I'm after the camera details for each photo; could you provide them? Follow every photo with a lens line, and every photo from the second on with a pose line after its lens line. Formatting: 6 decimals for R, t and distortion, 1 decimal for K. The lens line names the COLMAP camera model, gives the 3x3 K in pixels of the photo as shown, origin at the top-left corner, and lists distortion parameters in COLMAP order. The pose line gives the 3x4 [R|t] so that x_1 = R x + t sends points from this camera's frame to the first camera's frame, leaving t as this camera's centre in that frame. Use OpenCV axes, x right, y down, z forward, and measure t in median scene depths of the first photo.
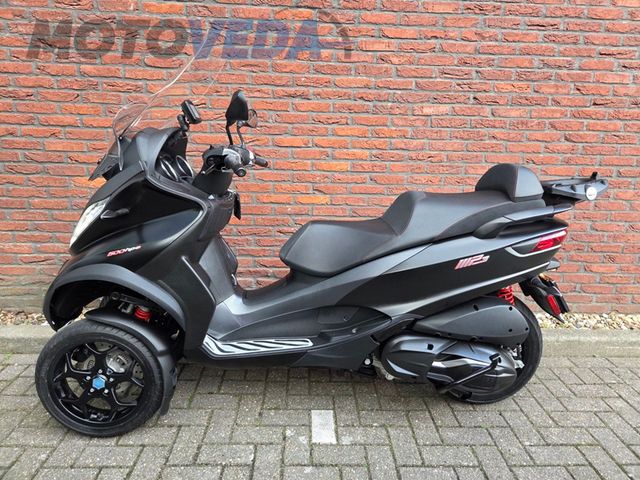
lens RADIAL K [[423.5, 0, 318.6], [0, 423.5, 232.0], [0, 0, 1]] dist [0.072358, -0.057734]
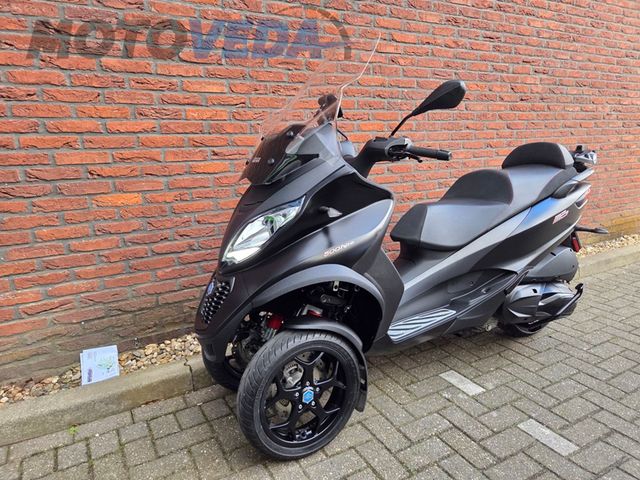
lens RADIAL K [[429.2, 0, 316.6], [0, 429.2, 236.1], [0, 0, 1]] dist [0.070215, -0.057114]
pose [[0.890794, -0.145395, 0.430520, -0.573858], [0.149419, 0.988466, 0.024660, -0.009976], [-0.429140, 0.042361, 0.902244, 0.087027]]
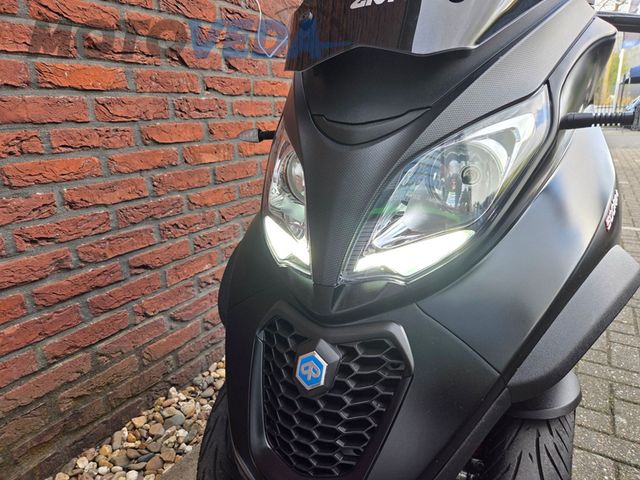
lens RADIAL K [[429.2, 0, 316.6], [0, 429.2, 236.1], [0, 0, 1]] dist [0.070215, -0.057114]
pose [[0.543629, -0.269694, 0.794816, -0.604293], [0.228472, 0.958760, 0.169056, -0.044091], [-0.807632, 0.089690, 0.582827, 0.620708]]
